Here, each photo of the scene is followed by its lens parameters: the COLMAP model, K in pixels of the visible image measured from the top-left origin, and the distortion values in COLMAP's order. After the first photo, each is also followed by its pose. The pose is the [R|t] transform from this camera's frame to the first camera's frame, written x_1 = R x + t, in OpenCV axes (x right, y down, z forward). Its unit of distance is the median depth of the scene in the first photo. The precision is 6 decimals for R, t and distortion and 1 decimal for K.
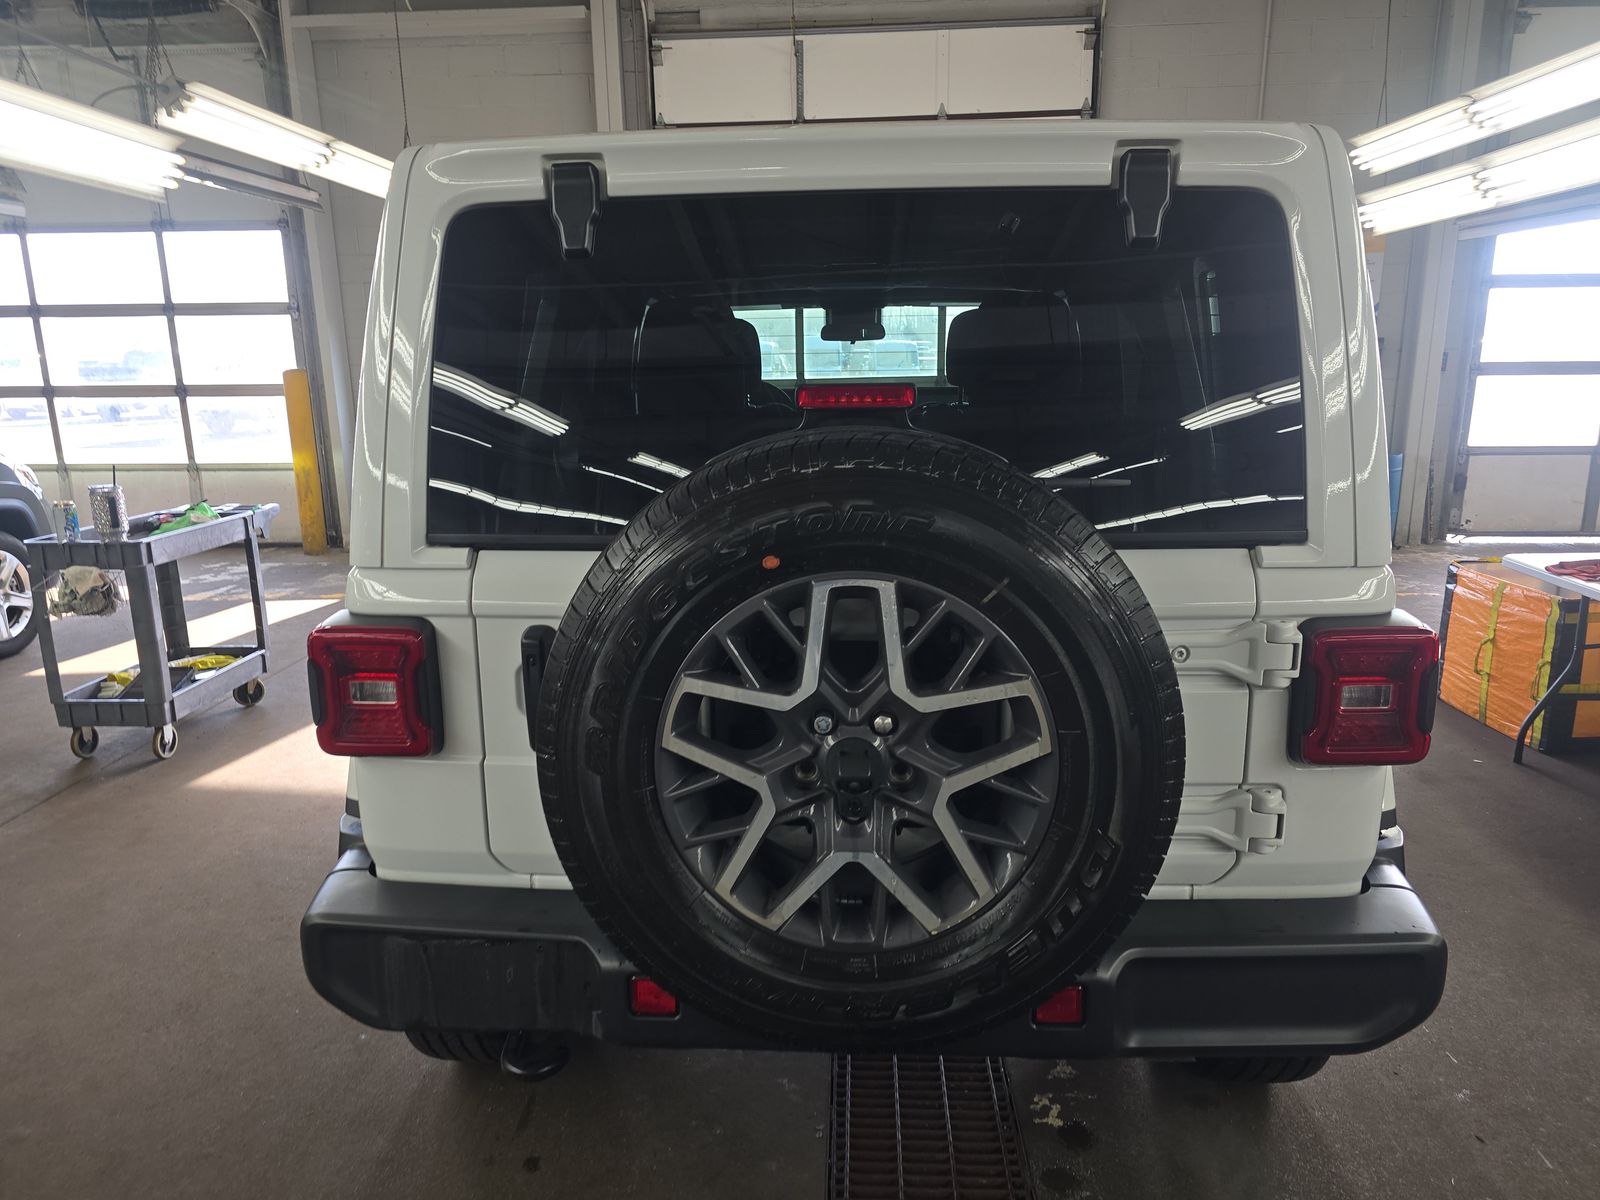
lens RADIAL K [[1097.8, 0, 799.7], [0, 1097.8, 609.9], [0, 0, 1]] dist [0.046522, -0.041658]
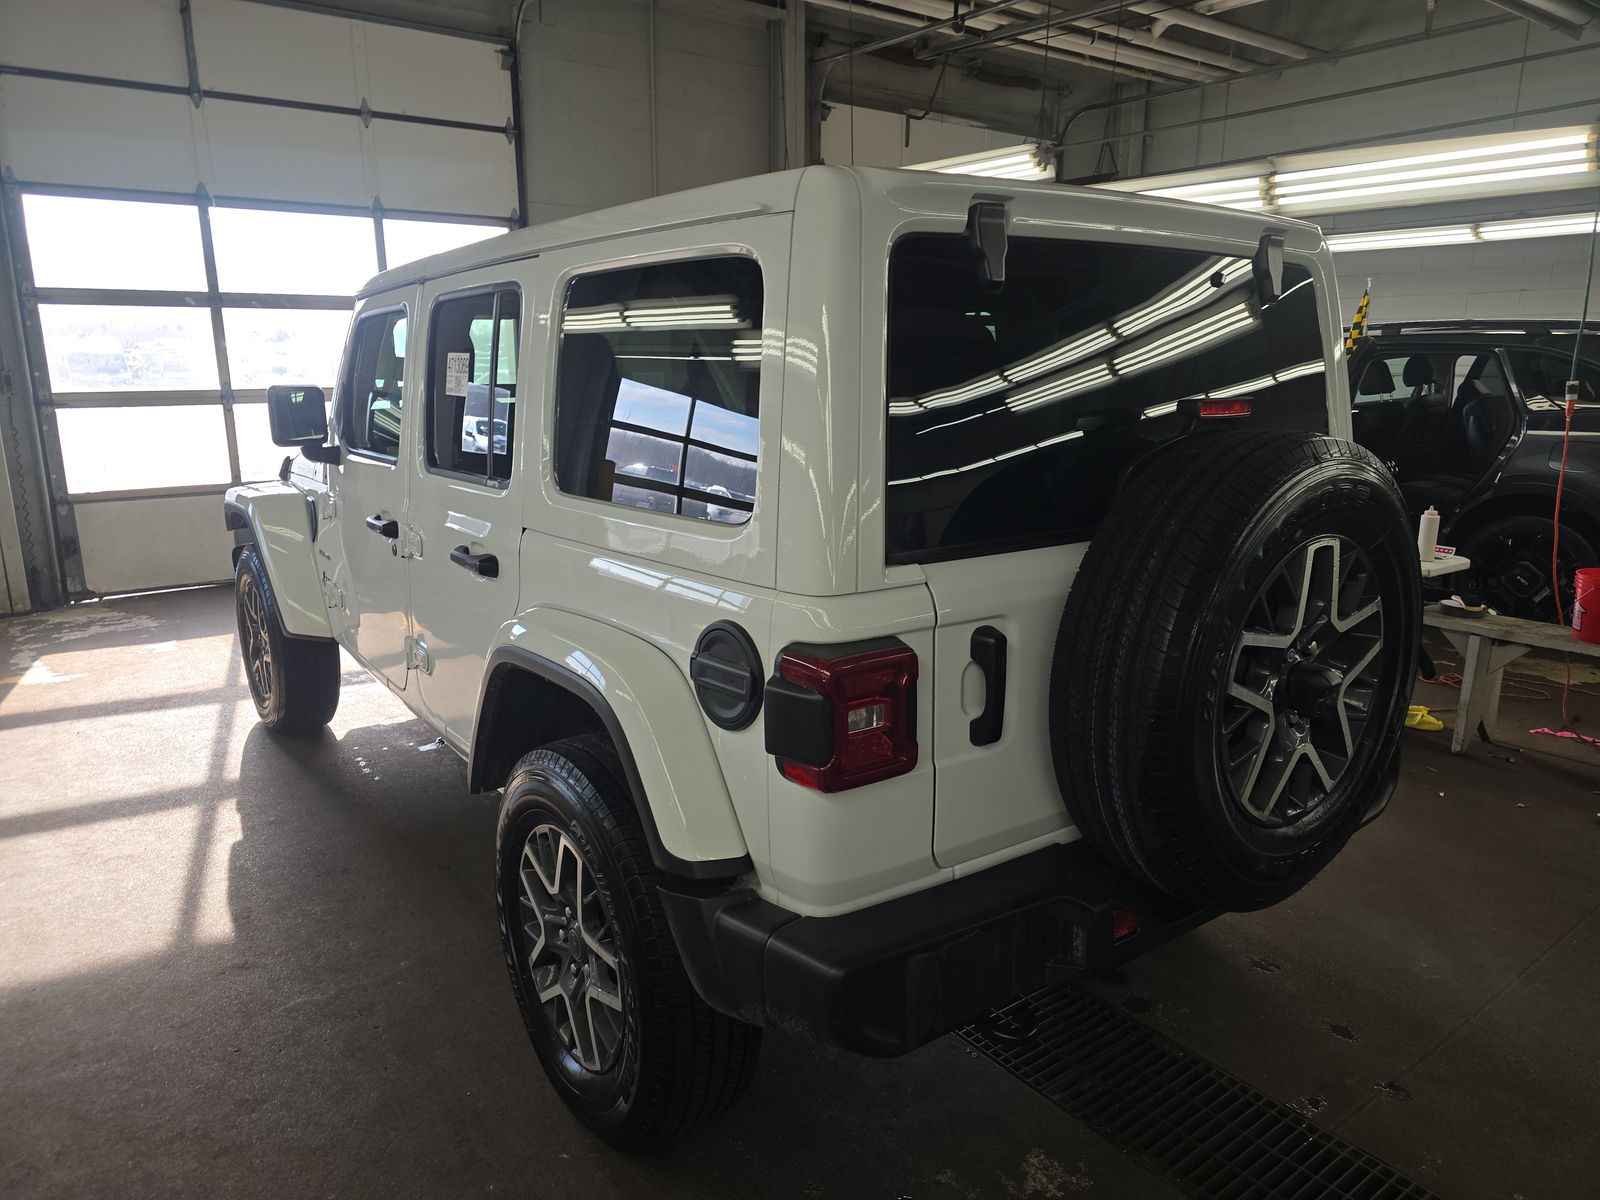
lens RADIAL K [[1090.5, 0, 800.0], [0, 1090.5, 600.0], [0, 0, 1]] dist [0.003139, 0.002198]
pose [[0.772899, -0.130645, 0.620934, -1.020272], [0.136791, 0.989871, 0.038001, -0.075034], [-0.619609, 0.055567, 0.782941, 0.273771]]
